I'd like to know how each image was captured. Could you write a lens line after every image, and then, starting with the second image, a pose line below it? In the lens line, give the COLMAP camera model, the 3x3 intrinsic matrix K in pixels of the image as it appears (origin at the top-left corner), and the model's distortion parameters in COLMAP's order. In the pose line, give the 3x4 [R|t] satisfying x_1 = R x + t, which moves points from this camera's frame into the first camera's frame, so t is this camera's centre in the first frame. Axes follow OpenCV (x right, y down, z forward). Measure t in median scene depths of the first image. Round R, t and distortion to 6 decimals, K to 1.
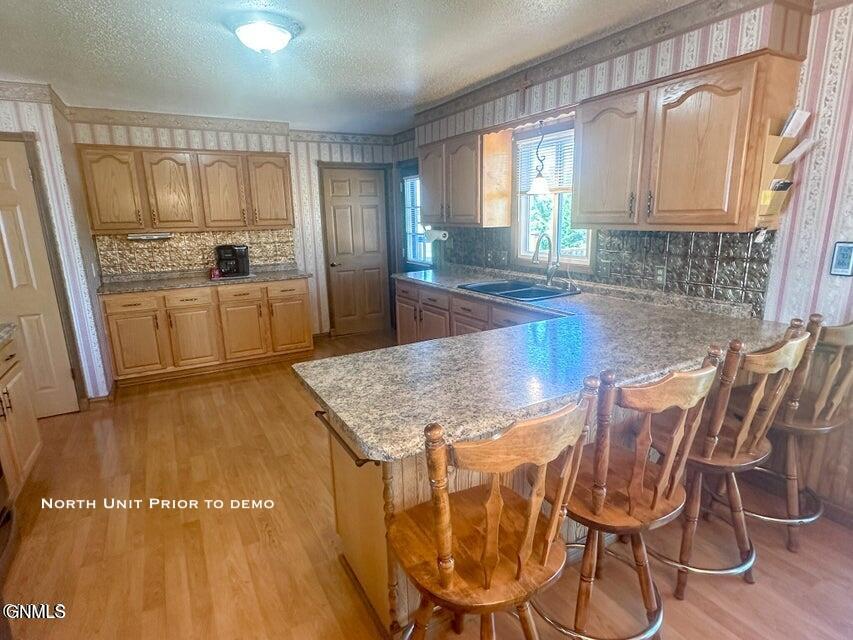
lens RADIAL K [[465.2, 0, 426.5], [0, 465.2, 320.0], [0, 0, 1]] dist [-0.001529, -0.000864]
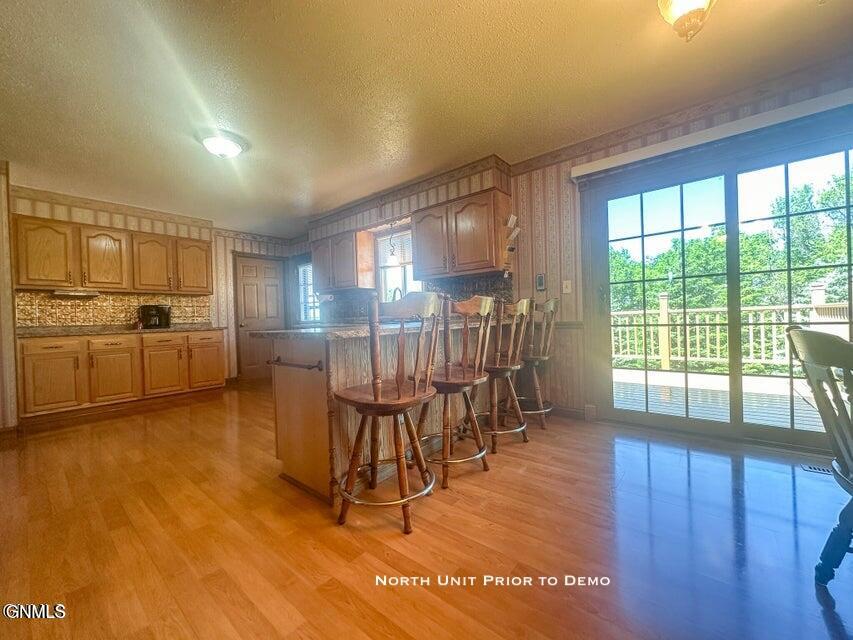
lens RADIAL K [[343.8, 0, 426.5], [0, 343.8, 320.0], [0, 0, 1]] dist [-0.000170, 0.000152]
pose [[0.934709, -0.008637, 0.355309, -0.071159], [0.092883, 0.970899, -0.220745, 0.168717], [-0.343062, 0.239334, 0.908310, -0.099720]]
